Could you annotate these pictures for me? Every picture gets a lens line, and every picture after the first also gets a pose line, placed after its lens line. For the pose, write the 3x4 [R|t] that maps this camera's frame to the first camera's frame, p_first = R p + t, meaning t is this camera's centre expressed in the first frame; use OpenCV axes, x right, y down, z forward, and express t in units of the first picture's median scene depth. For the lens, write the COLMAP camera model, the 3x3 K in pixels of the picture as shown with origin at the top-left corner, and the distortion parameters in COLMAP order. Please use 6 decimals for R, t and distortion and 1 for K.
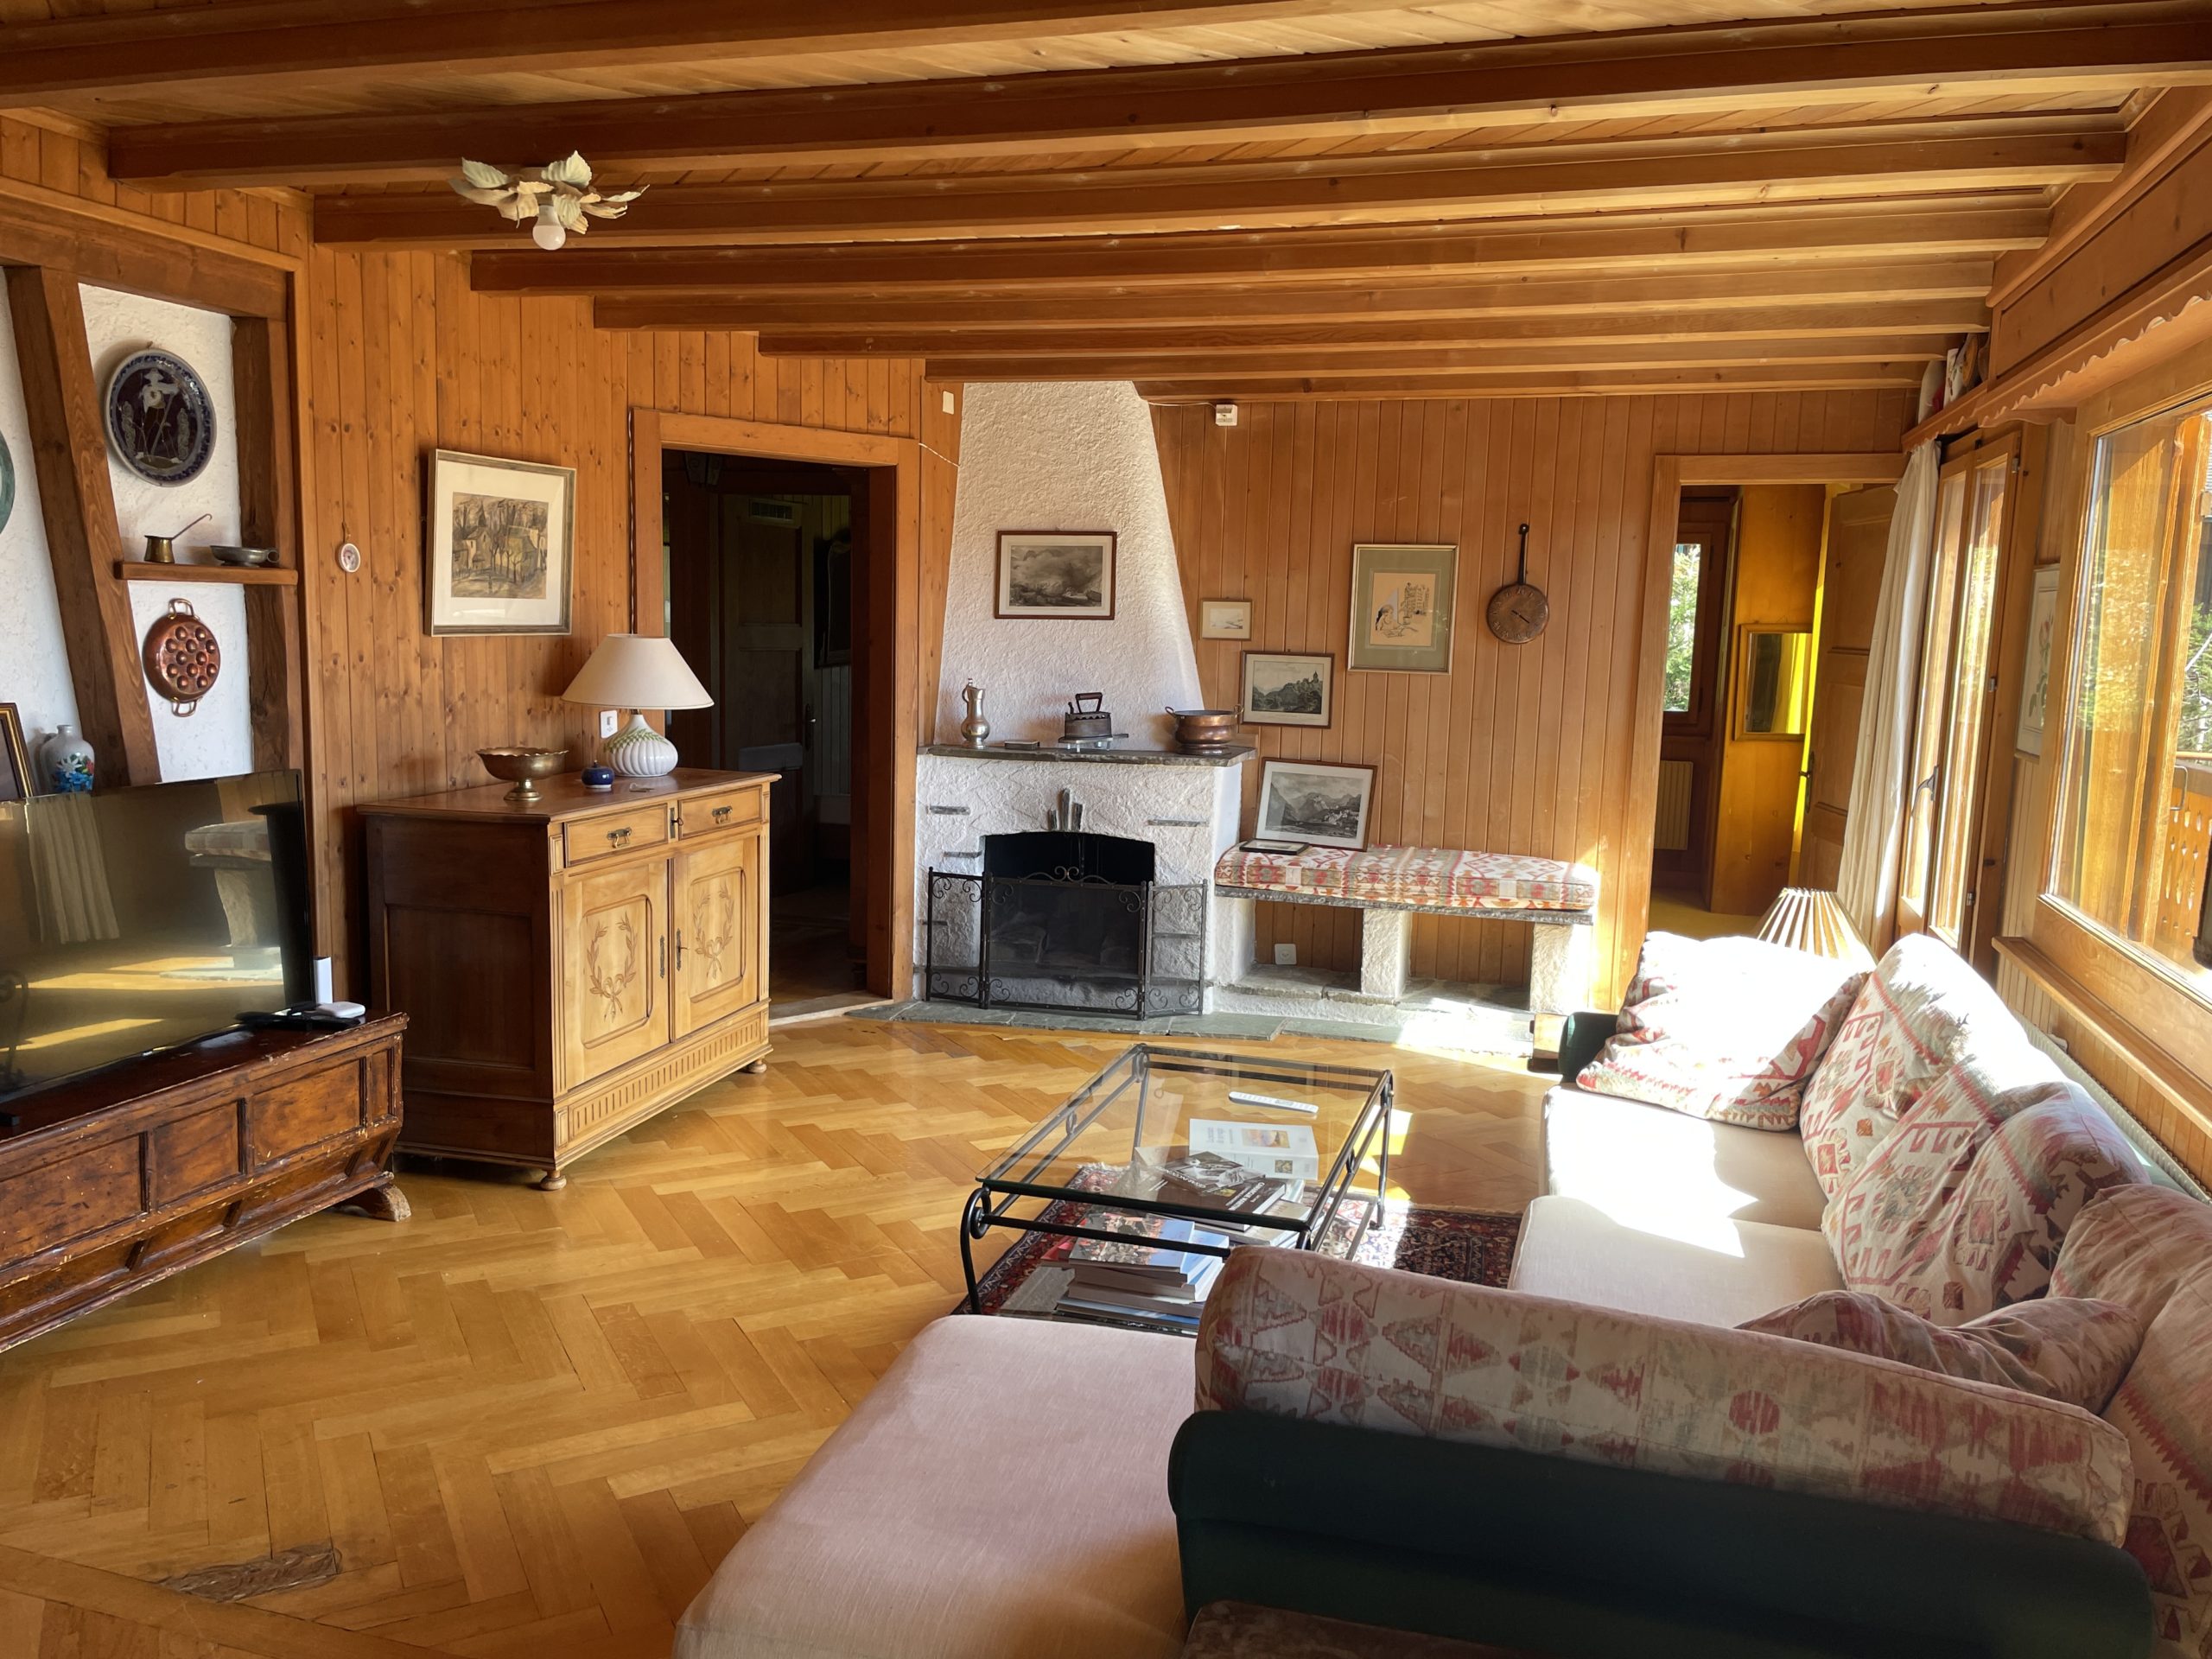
lens RADIAL K [[1668.8, 0, 1102.5], [0, 1668.8, 833.3], [0, 0, 1]] dist [0.092341, -0.114493]
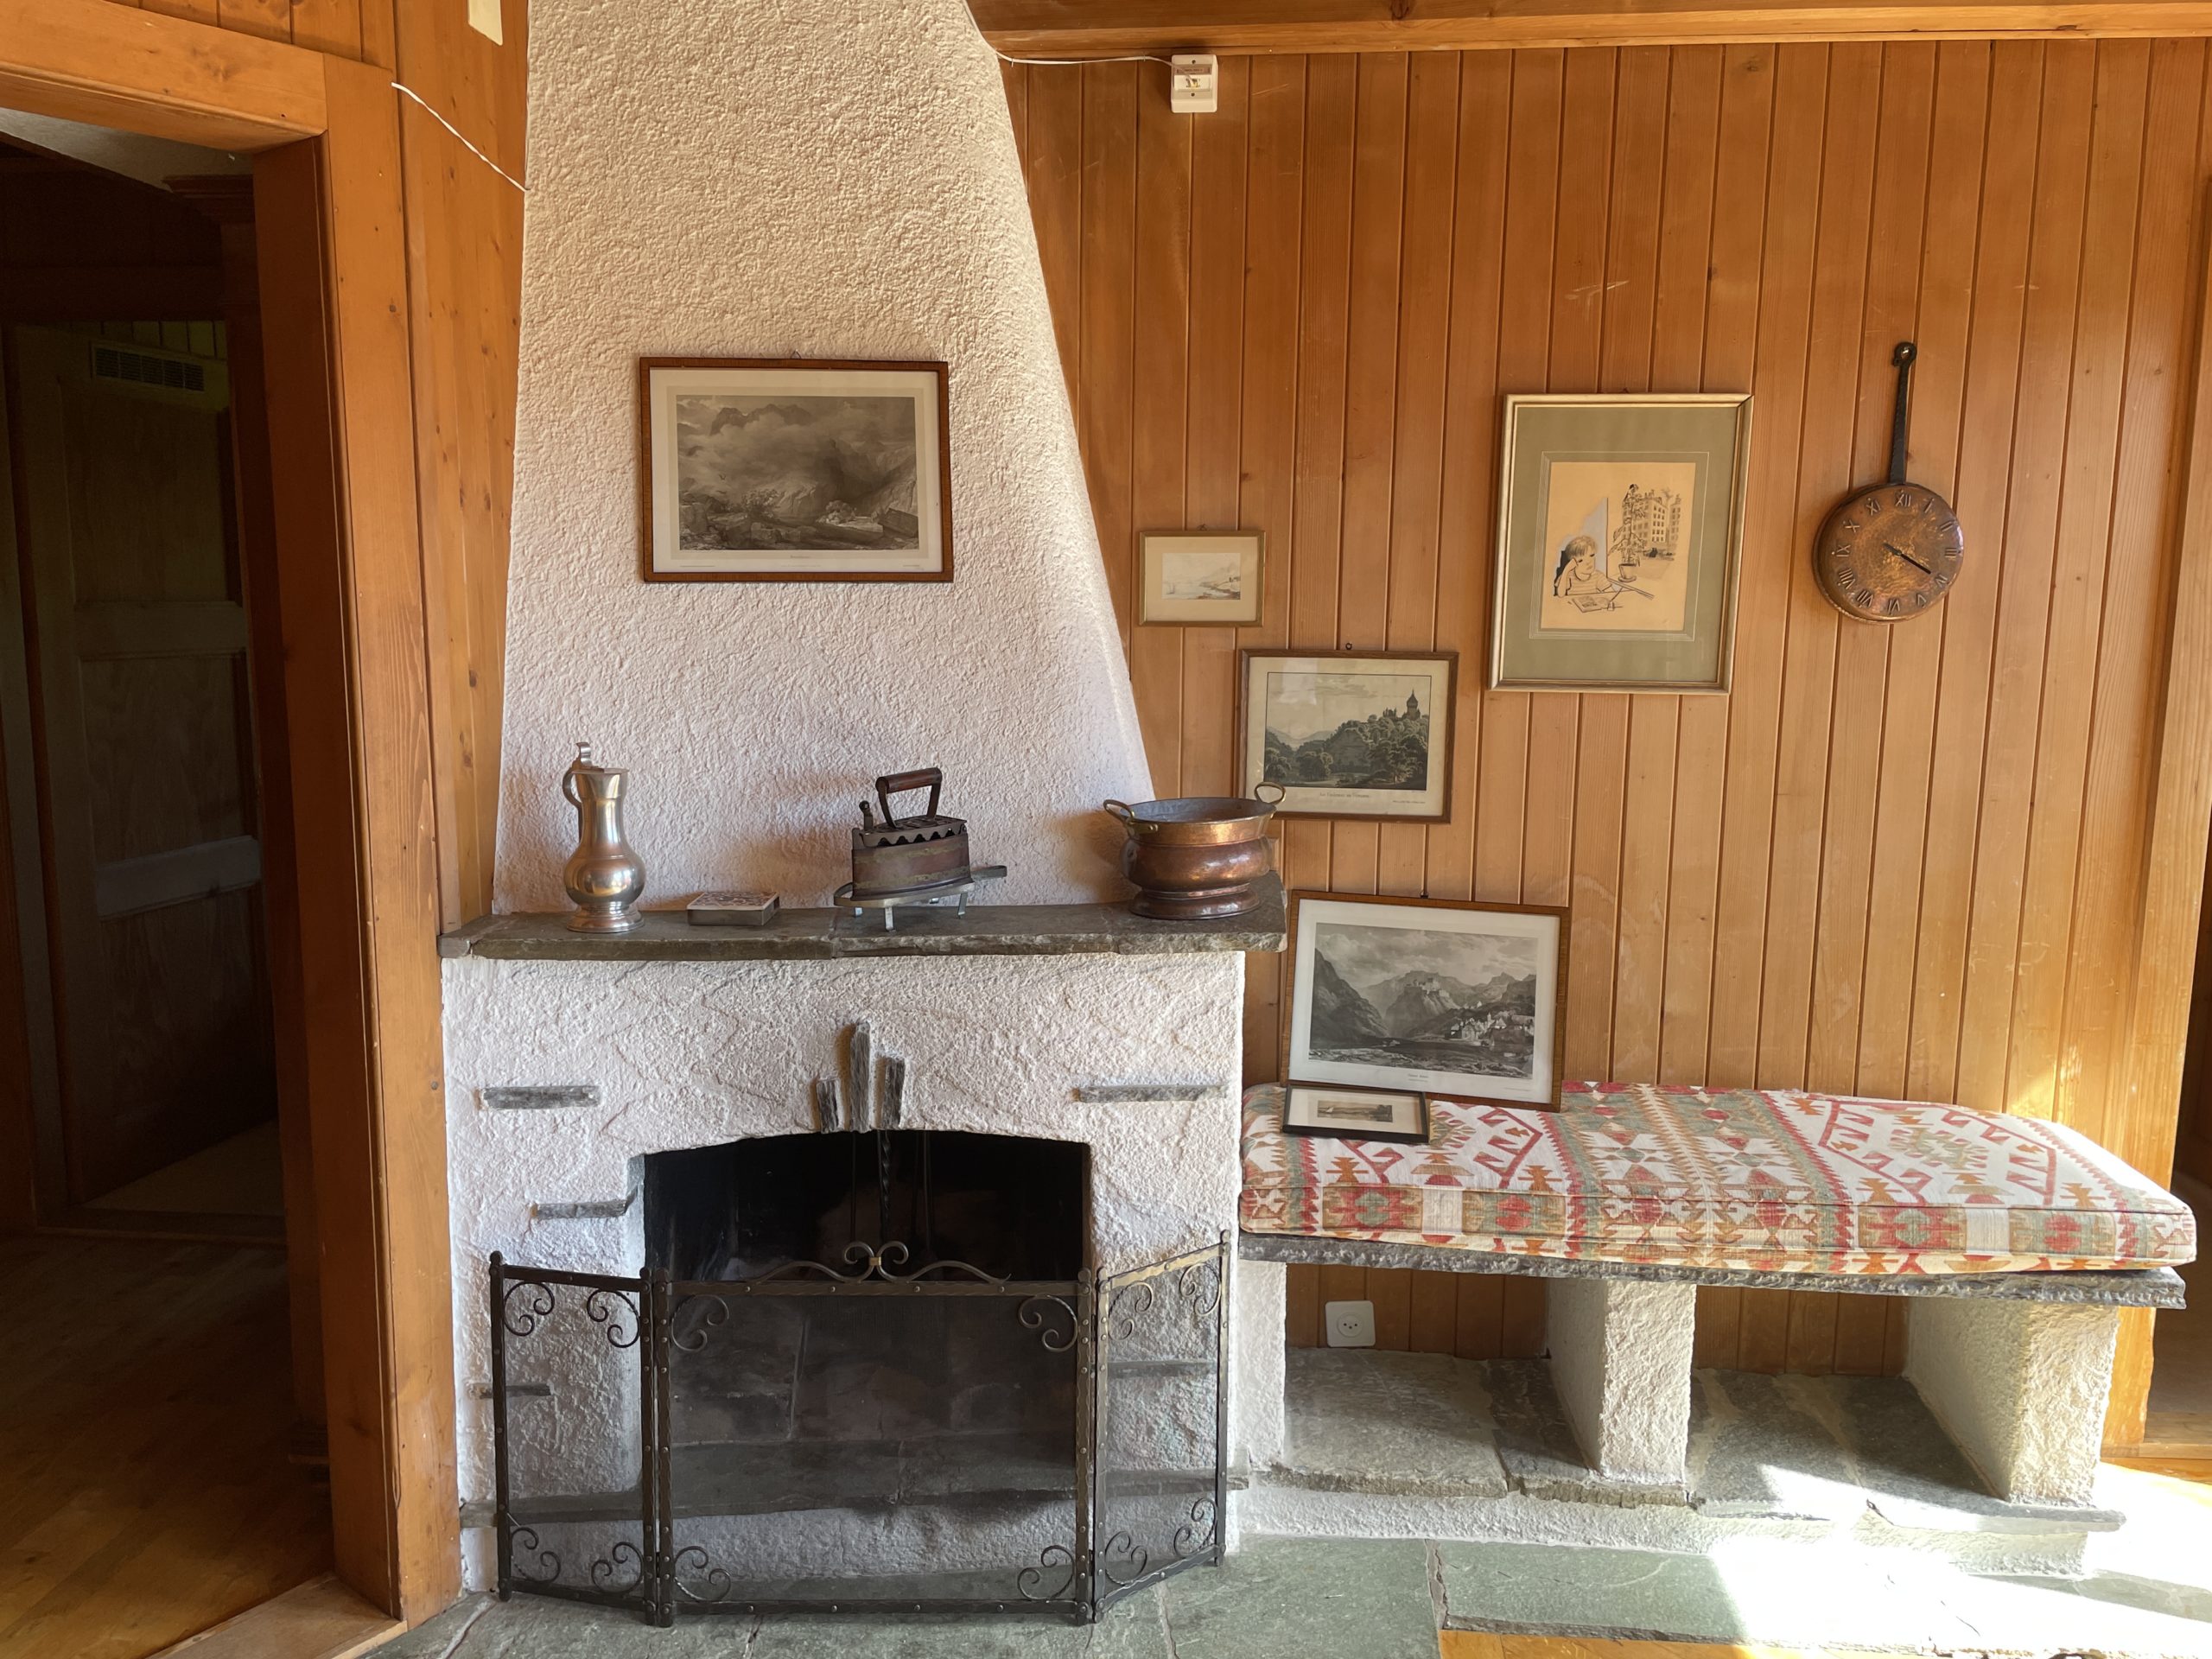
lens RADIAL K [[1668.8, 0, 1106.3], [0, 1668.8, 831.3], [0, 0, 1]] dist [0.092341, -0.114493]
pose [[0.978282, -0.045717, 0.202174, -0.041420], [0.042180, 0.998873, 0.021769, -0.075532], [-0.202941, -0.012769, 0.979108, 0.602366]]
